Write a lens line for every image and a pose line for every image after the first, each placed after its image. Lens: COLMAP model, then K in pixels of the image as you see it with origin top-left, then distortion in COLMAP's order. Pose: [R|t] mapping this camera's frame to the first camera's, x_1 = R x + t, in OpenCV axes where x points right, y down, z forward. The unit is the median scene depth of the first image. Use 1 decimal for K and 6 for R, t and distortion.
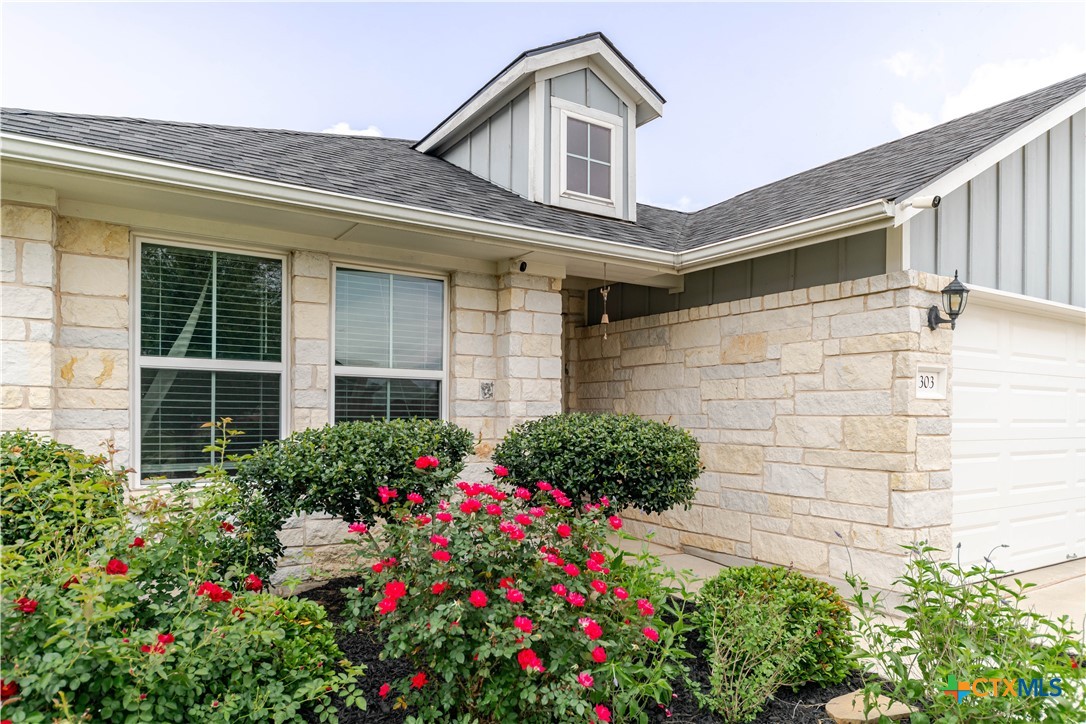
lens RADIAL K [[684.5, 0, 574.0], [0, 684.5, 424.6], [0, 0, 1]] dist [0.030770, 0.000394]
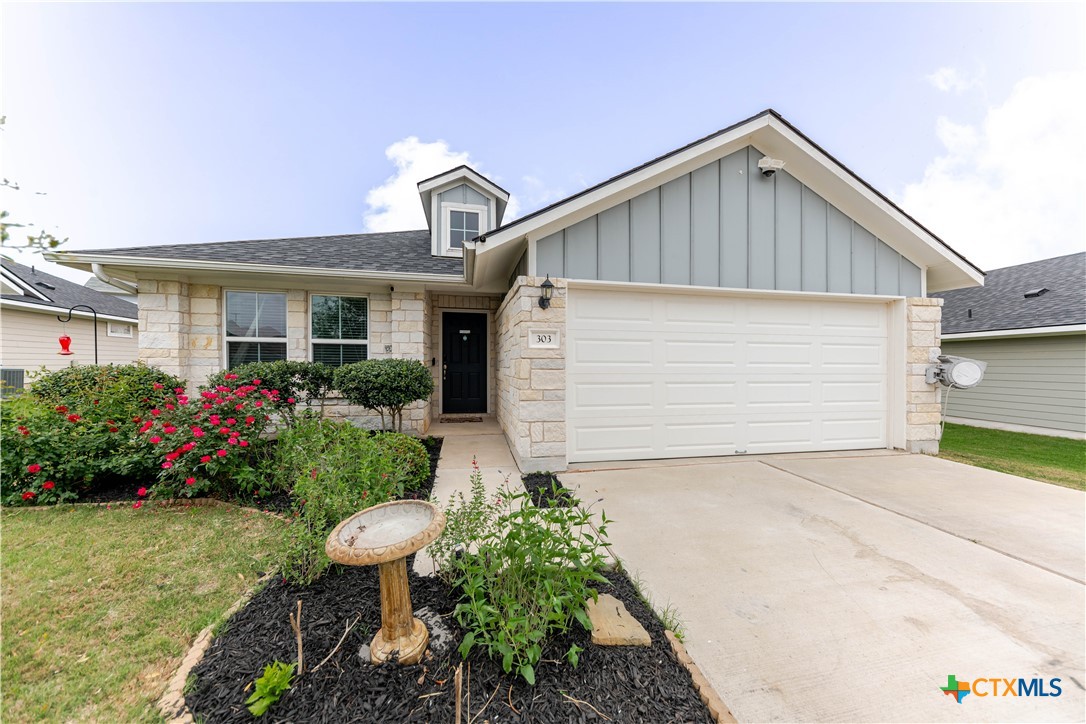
lens RADIAL K [[364.0, 0, 542.4], [0, 364.0, 382.0], [0, 0, 1]] dist [0.001050, -0.000645]
pose [[0.941049, 0.013431, -0.338005, 0.806941], [-0.004355, 0.999610, 0.027596, 0.021458], [0.338243, -0.024497, 0.940740, 0.125238]]
